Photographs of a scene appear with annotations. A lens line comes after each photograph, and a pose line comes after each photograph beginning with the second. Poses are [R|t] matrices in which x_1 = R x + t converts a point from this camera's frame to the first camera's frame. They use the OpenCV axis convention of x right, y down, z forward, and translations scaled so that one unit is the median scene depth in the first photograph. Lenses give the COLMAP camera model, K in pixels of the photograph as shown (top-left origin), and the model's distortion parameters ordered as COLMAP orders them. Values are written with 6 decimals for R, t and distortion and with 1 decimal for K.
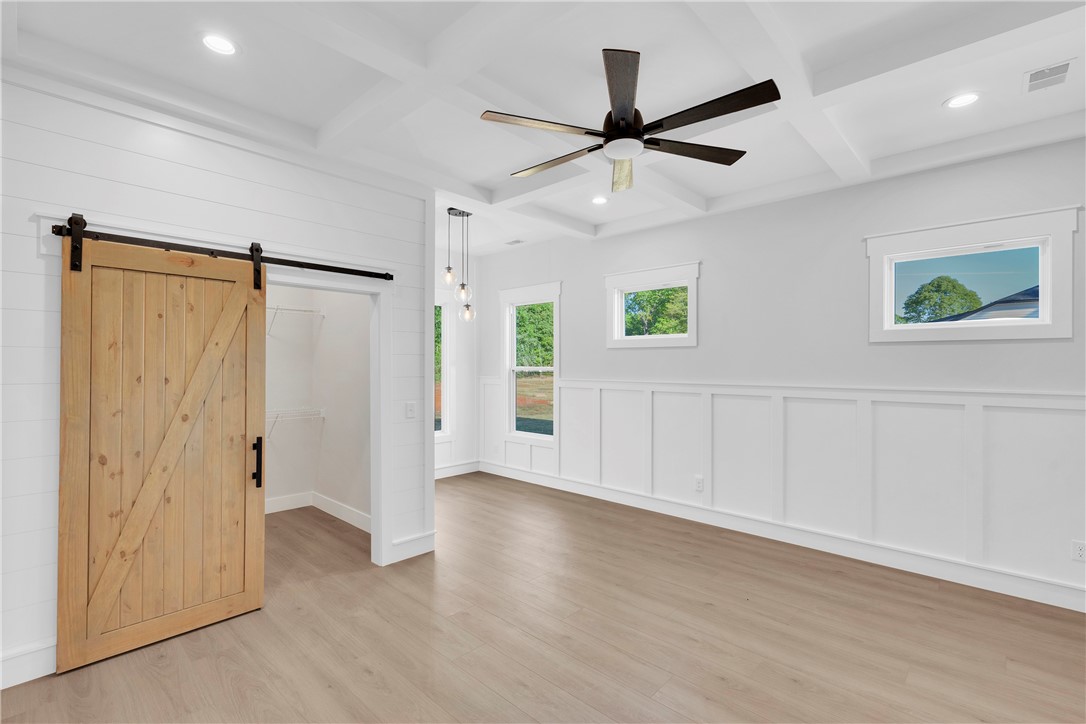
lens RADIAL K [[492.4, 0, 543.0], [0, 492.4, 362.0], [0, 0, 1]] dist [-0.001431, 0.000829]
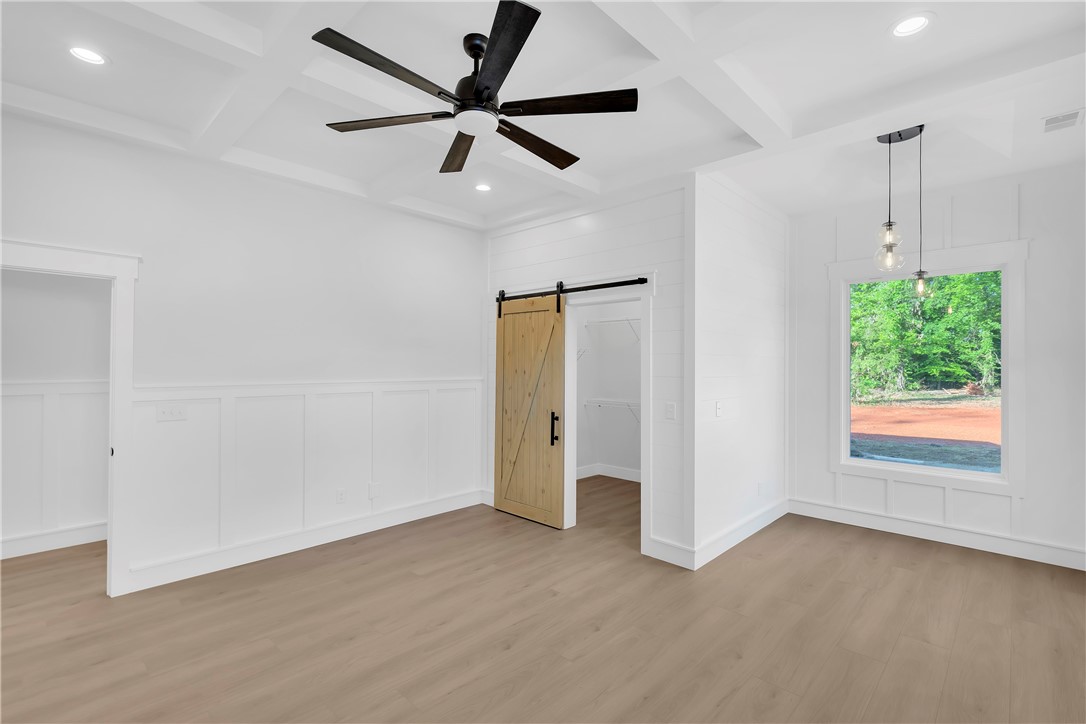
lens RADIAL K [[514.3, 0, 543.0], [0, 514.3, 362.0], [0, 0, 1]] dist [0.000021, 0.000385]
pose [[-0.025150, -0.002921, -0.999679, 1.051489], [-0.001860, 0.999994, -0.002875, 0.005382], [0.999682, 0.001787, -0.025155, 1.077698]]
